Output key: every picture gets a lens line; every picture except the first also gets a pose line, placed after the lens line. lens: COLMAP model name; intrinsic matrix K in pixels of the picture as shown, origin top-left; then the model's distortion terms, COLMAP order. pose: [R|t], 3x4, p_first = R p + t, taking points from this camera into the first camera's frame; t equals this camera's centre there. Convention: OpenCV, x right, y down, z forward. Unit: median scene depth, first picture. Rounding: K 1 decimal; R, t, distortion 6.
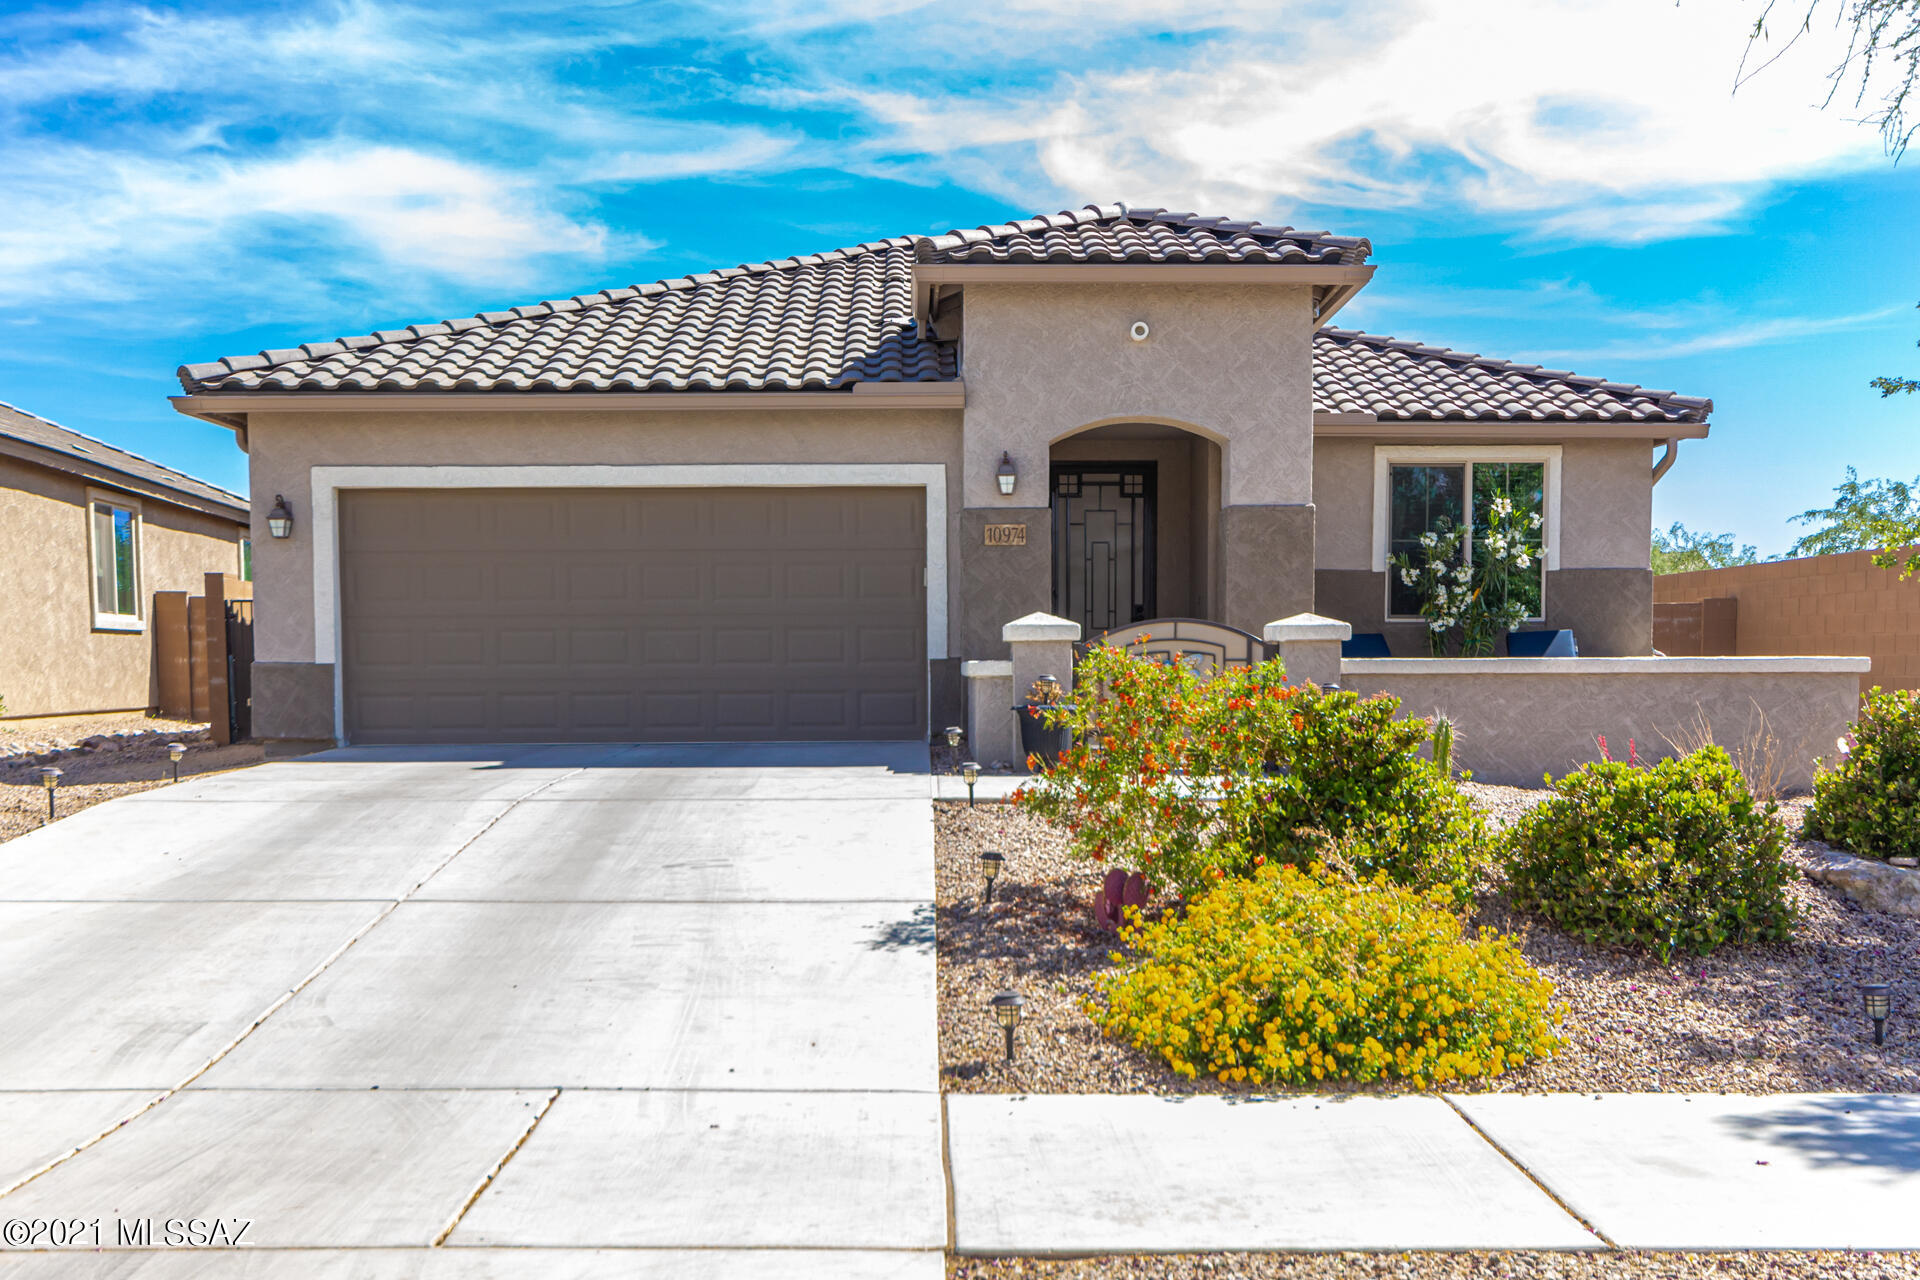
lens RADIAL K [[1820.1, 0, 955.1], [0, 1820.1, 653.9], [0, 0, 1]] dist [0.013233, 0.000000]
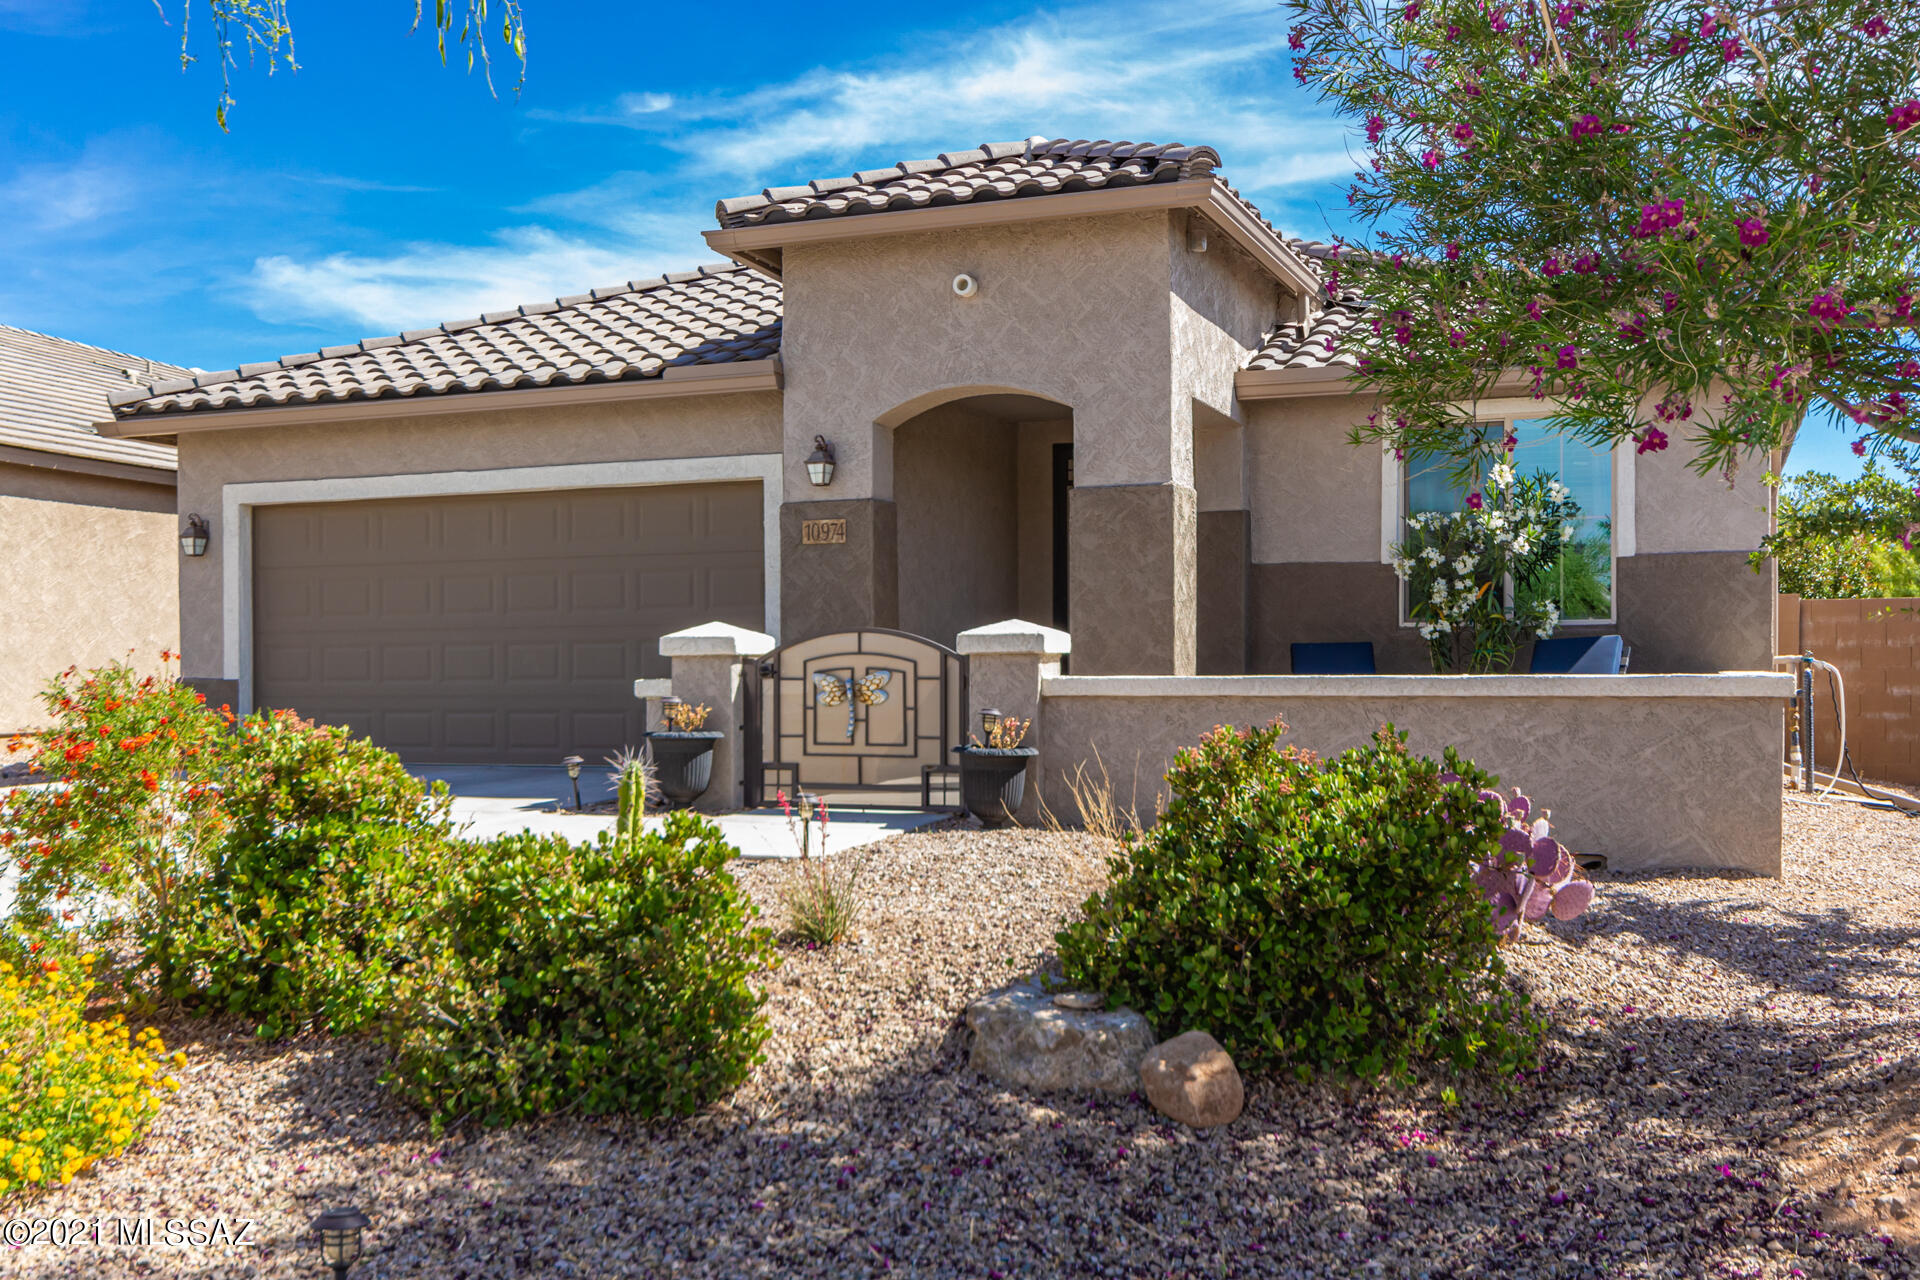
lens RADIAL K [[1820.1, 0, 960.7], [0, 1820.1, 628.1], [0, 0, 1]] dist [0.013233, 0.000000]
pose [[0.925341, -0.009526, -0.379016, 0.407477], [0.003236, 0.999846, -0.017231, -0.004331], [0.379122, 0.014718, 0.925230, 0.218895]]
